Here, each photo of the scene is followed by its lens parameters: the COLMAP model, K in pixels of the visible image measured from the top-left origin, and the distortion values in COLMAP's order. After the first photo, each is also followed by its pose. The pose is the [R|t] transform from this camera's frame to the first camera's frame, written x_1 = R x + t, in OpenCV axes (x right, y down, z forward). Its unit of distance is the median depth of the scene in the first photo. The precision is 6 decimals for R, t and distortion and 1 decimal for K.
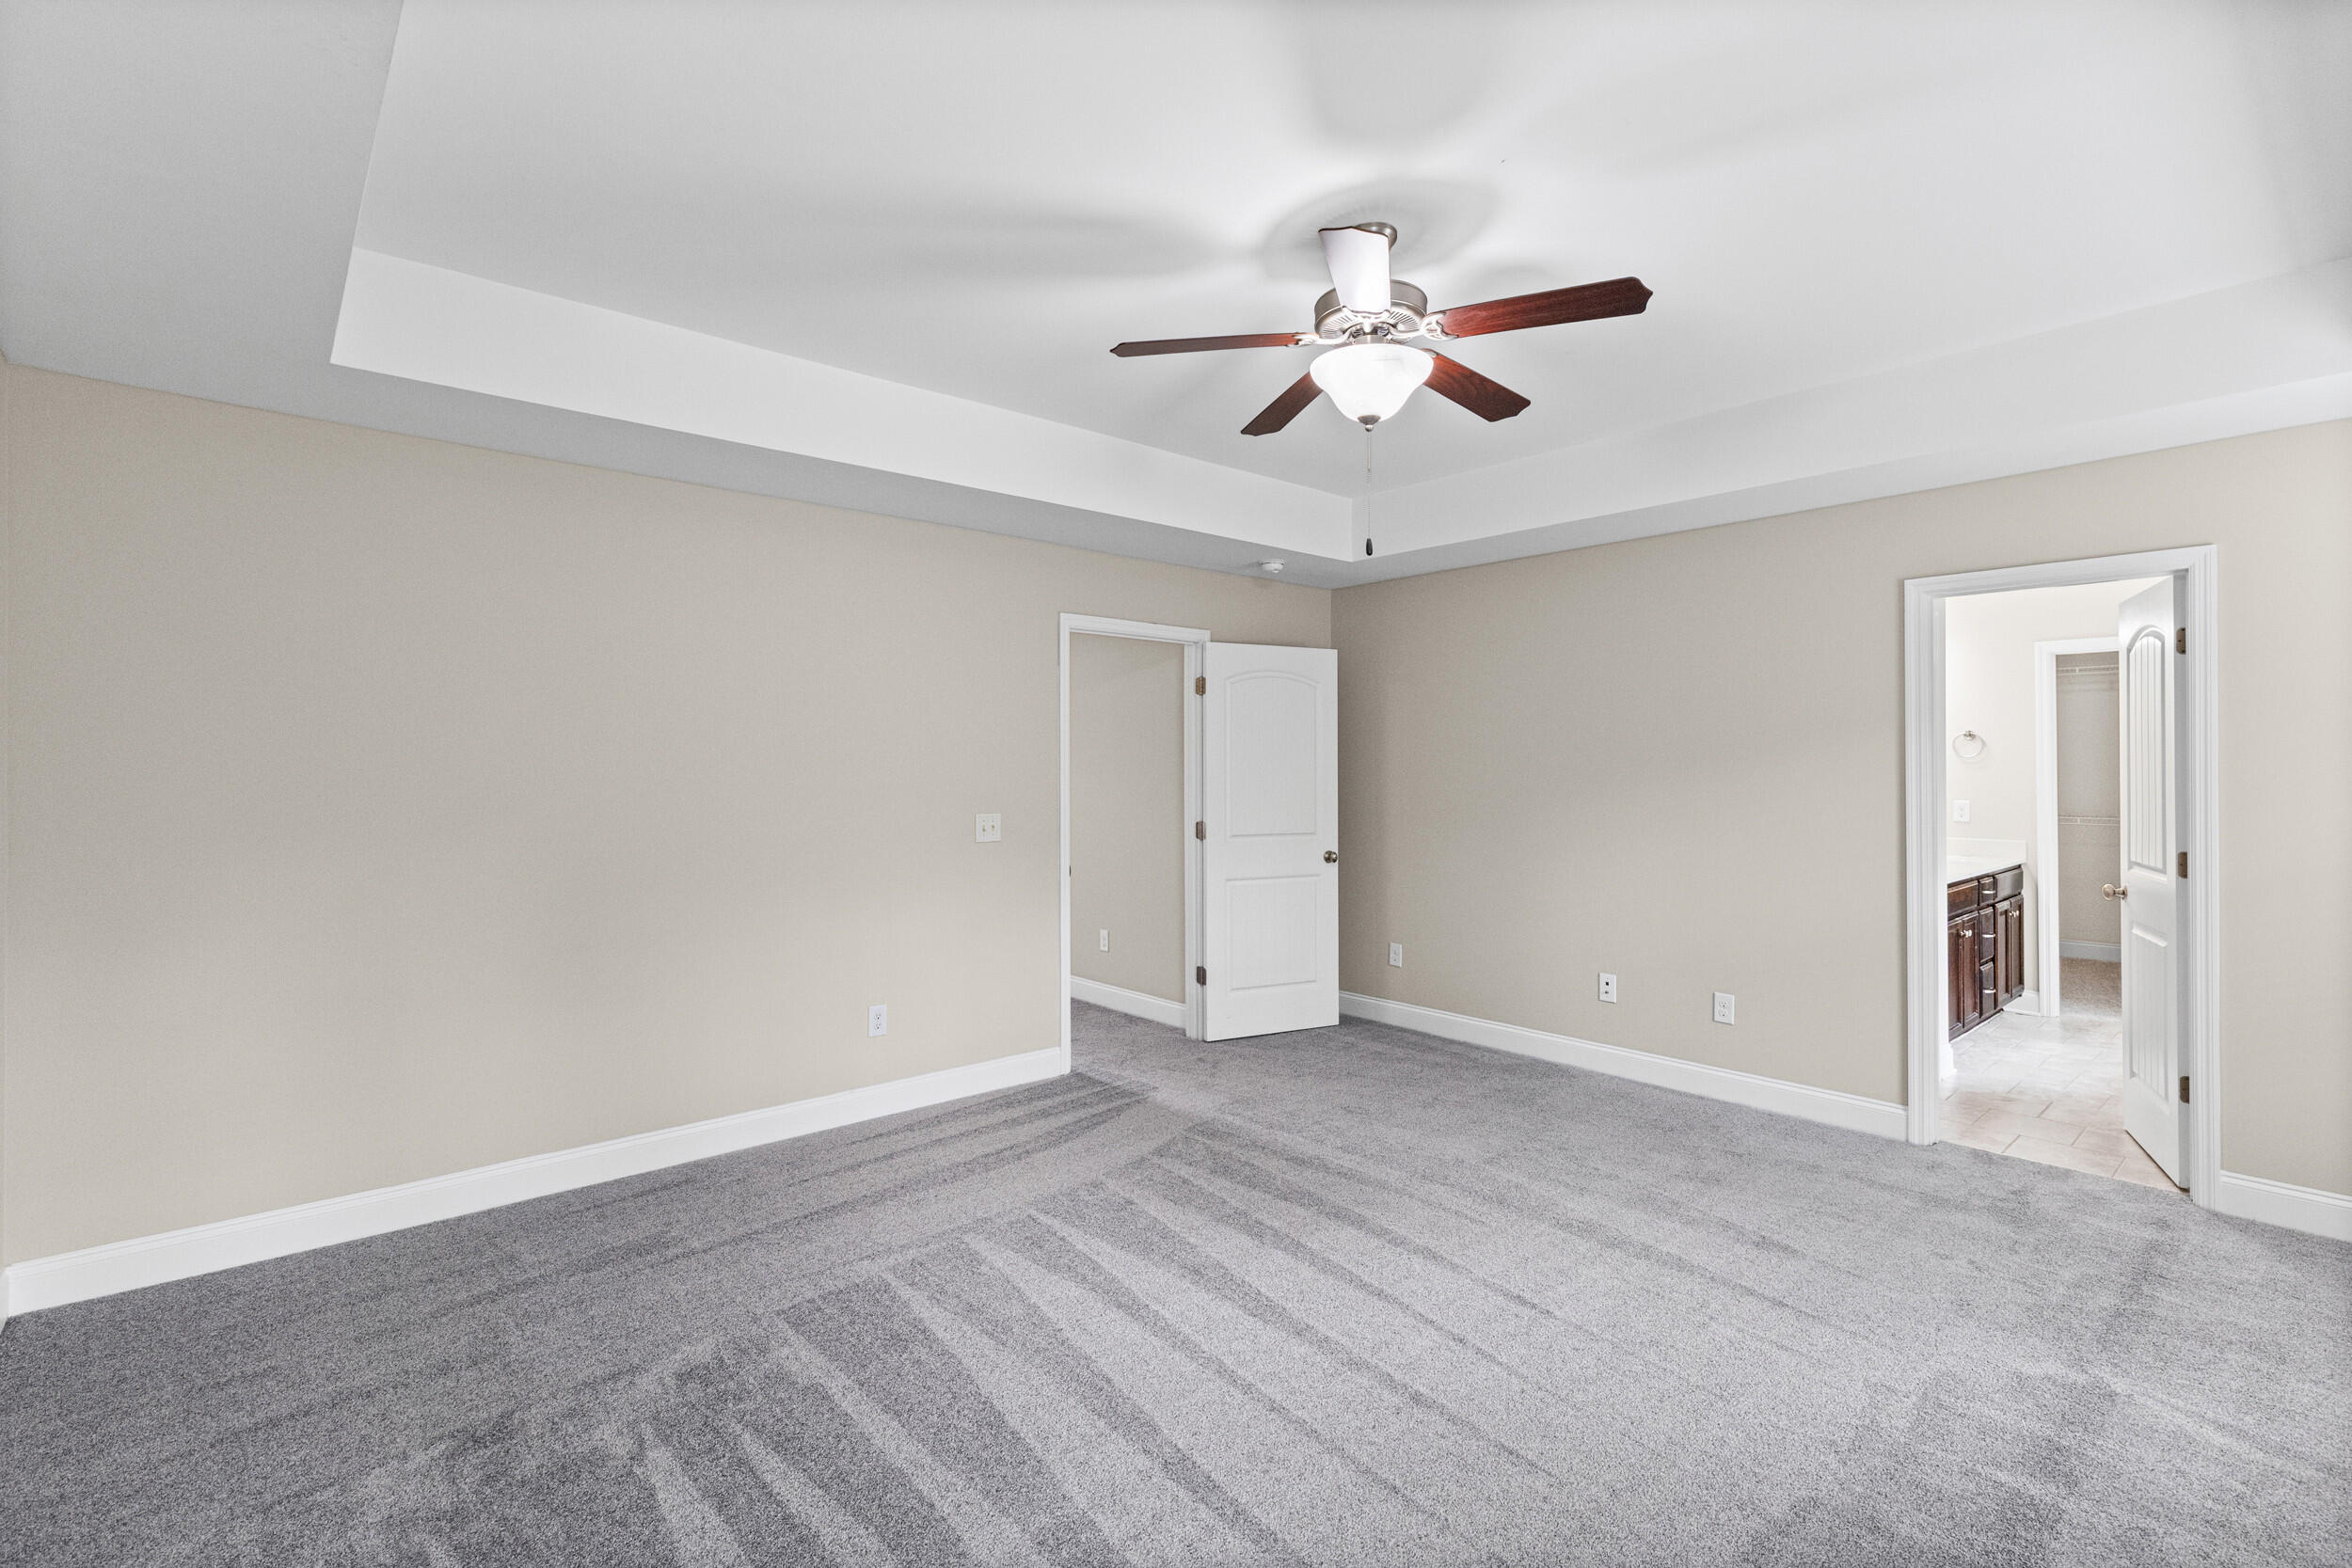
lens RADIAL K [[1066.9, 0, 1176.4], [0, 1066.9, 775.0], [0, 0, 1]] dist [0.031300, 0.000108]
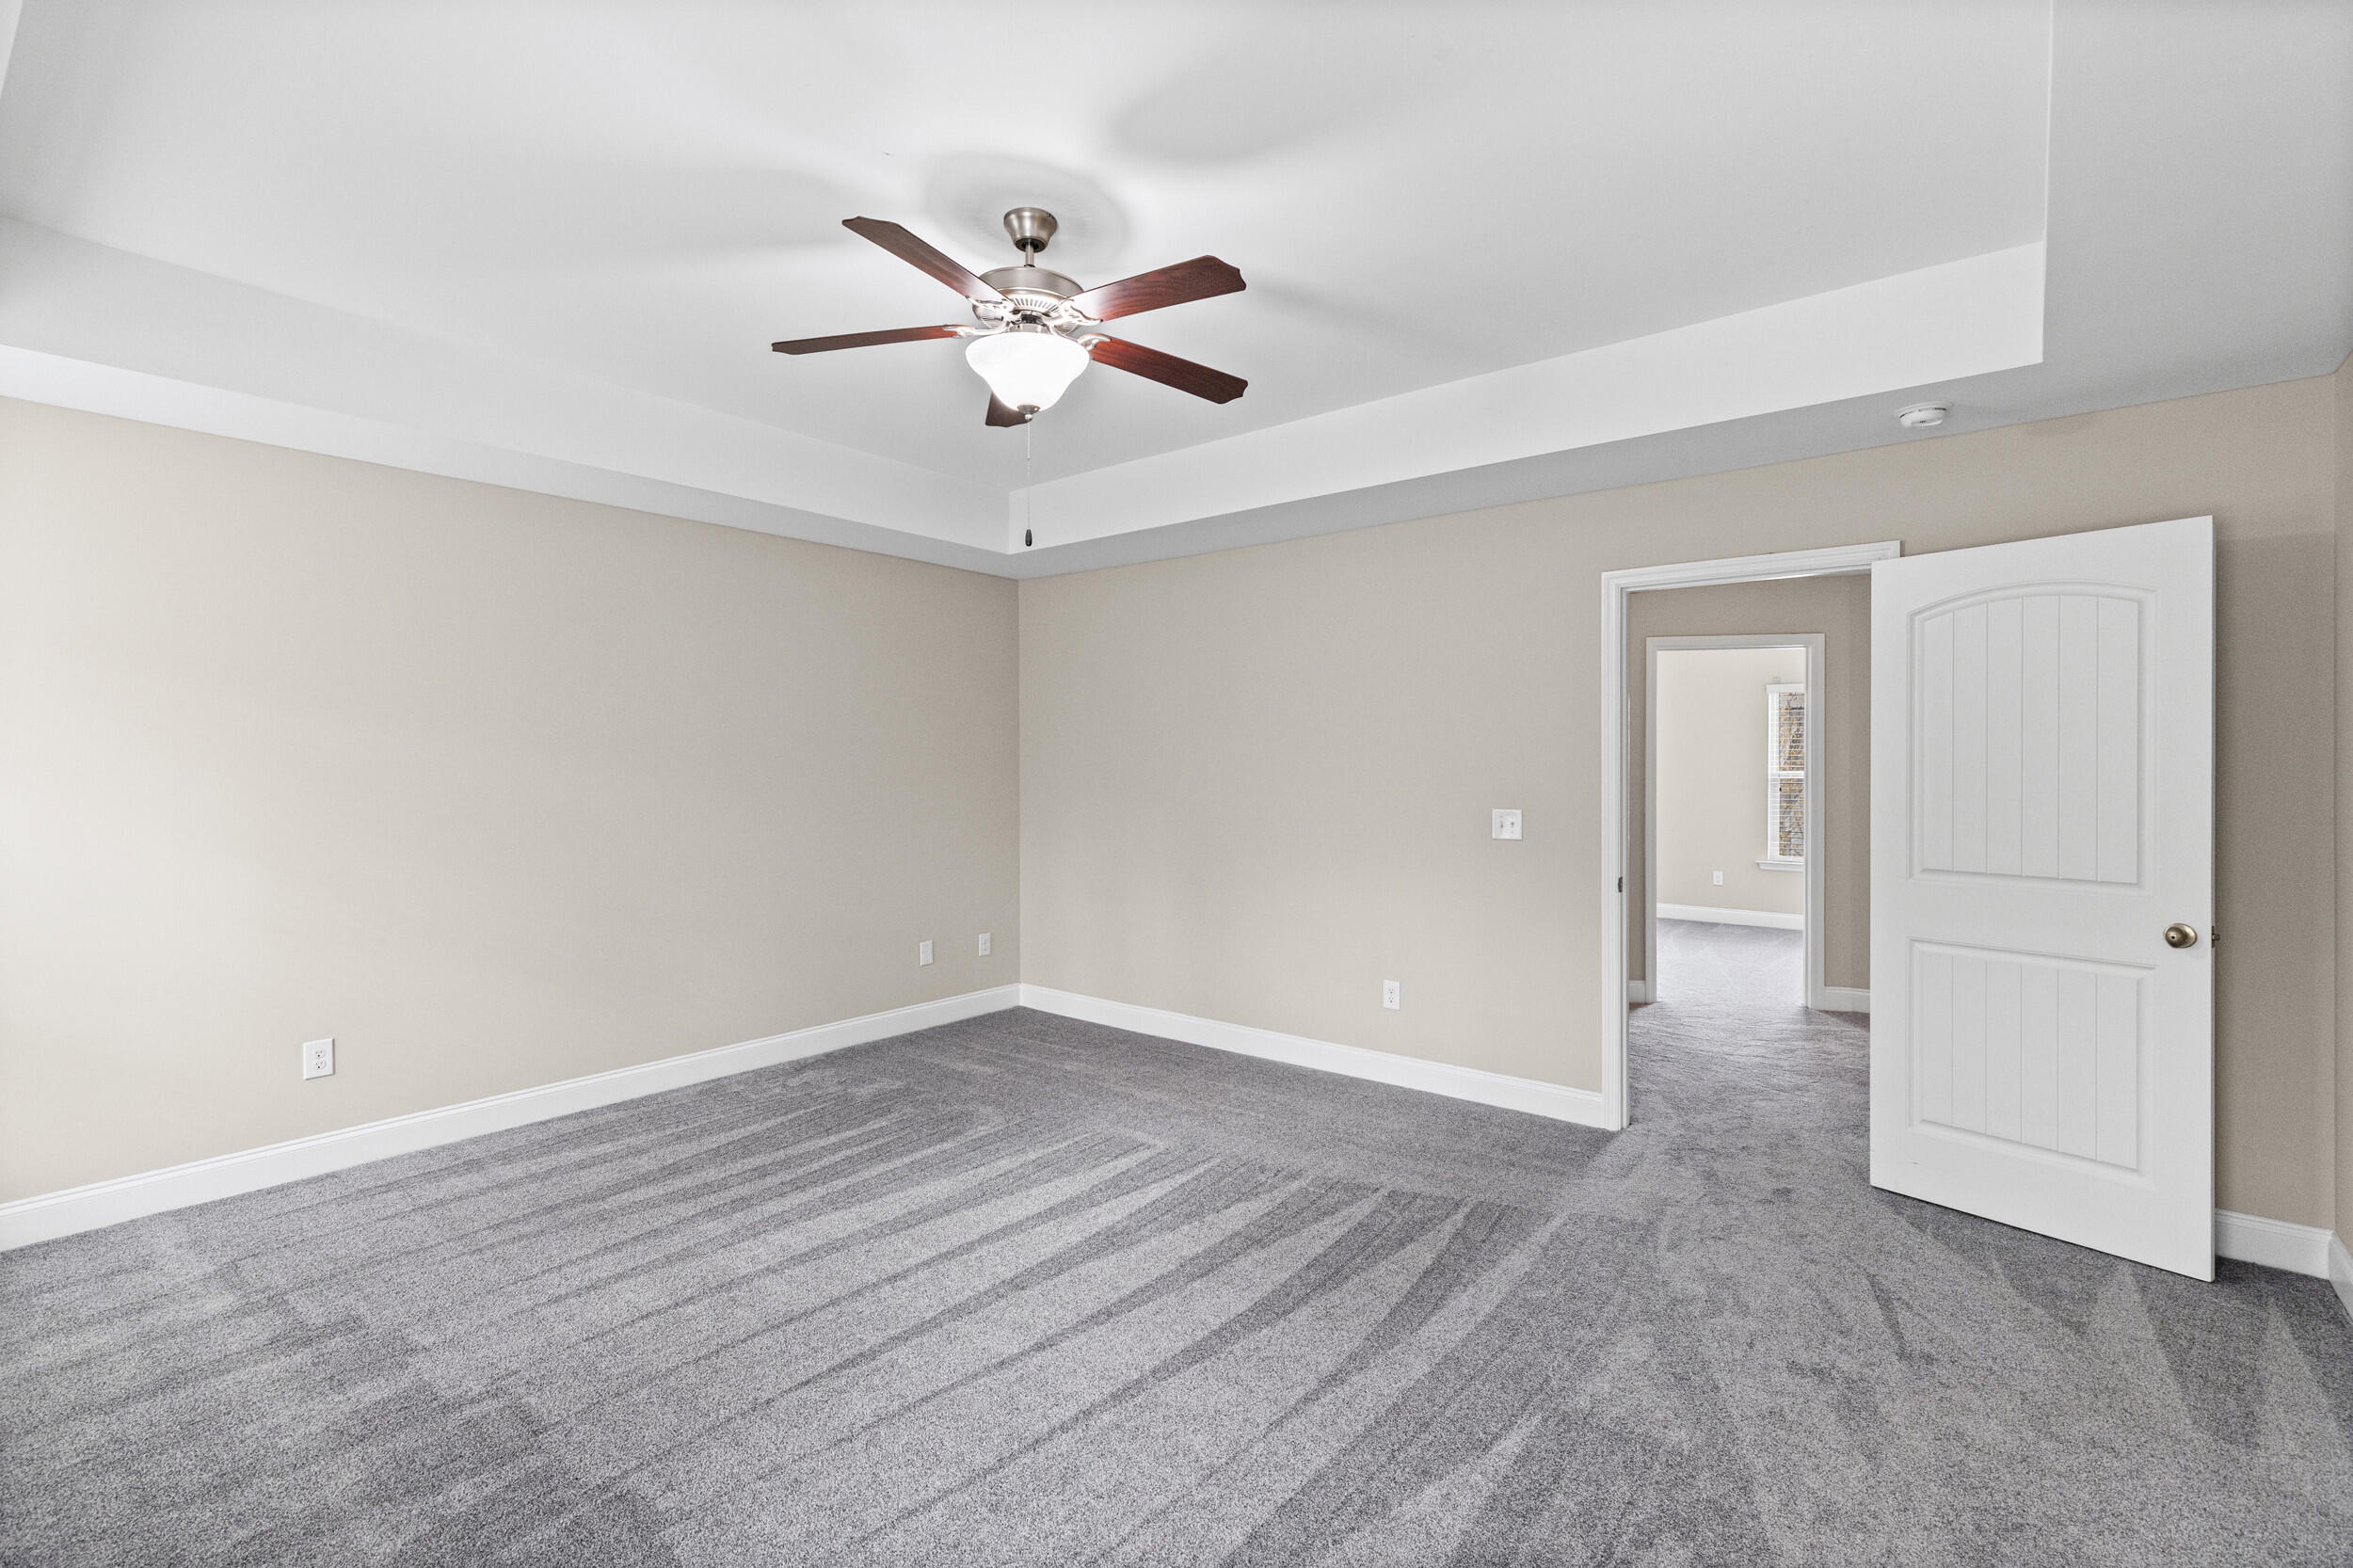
lens RADIAL K [[1059.2, 0, 1173.4], [0, 1059.2, 777.3], [0, 0, 1]] dist [0.001352, 0.000381]
pose [[0.174426, 0.014579, -0.984562, 0.784583], [-0.002457, 0.999894, 0.014371, -0.004408], [0.984667, -0.000088, 0.174443, 0.644688]]
